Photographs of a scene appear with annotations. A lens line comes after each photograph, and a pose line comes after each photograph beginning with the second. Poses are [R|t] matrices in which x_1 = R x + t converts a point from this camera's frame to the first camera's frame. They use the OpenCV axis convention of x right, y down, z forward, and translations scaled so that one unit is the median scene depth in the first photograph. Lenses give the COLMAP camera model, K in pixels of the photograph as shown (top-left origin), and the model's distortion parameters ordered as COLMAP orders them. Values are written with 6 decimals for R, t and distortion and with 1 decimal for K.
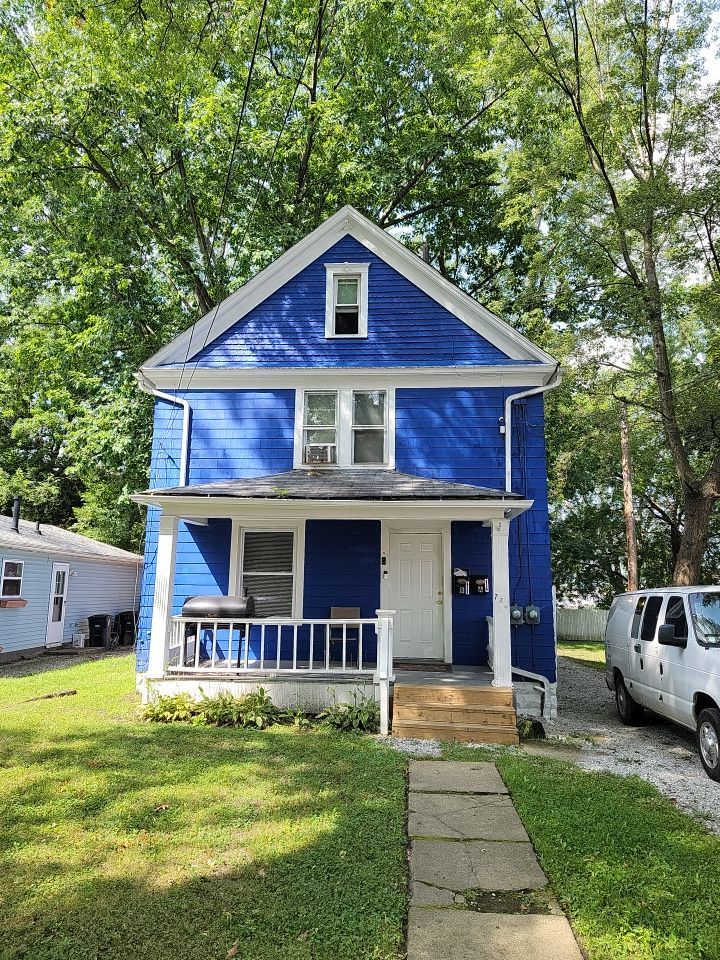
lens RADIAL K [[669.3, 0, 361.5], [0, 669.3, 482.0], [0, 0, 1]] dist [0.013170, 0.000535]
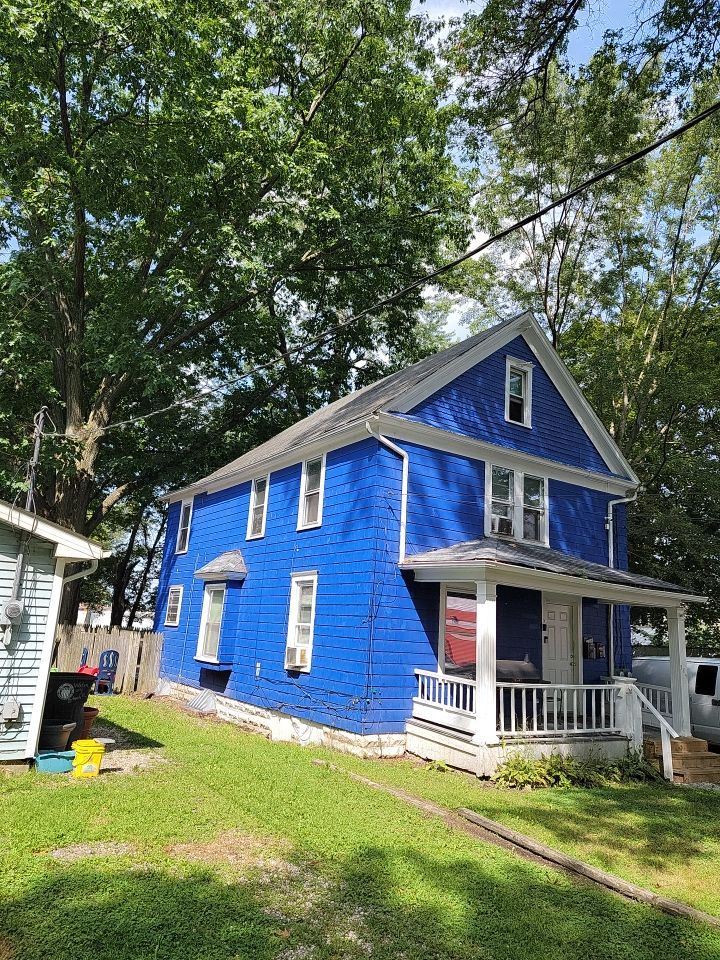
lens RADIAL K [[669.3, 0, 359.1], [0, 669.3, 476.3], [0, 0, 1]] dist [0.013170, 0.000535]
pose [[0.803824, 0.174266, 0.568769, -0.882624], [-0.155400, 0.984442, -0.082004, 0.005251], [-0.574211, -0.022470, 0.818399, 0.226820]]
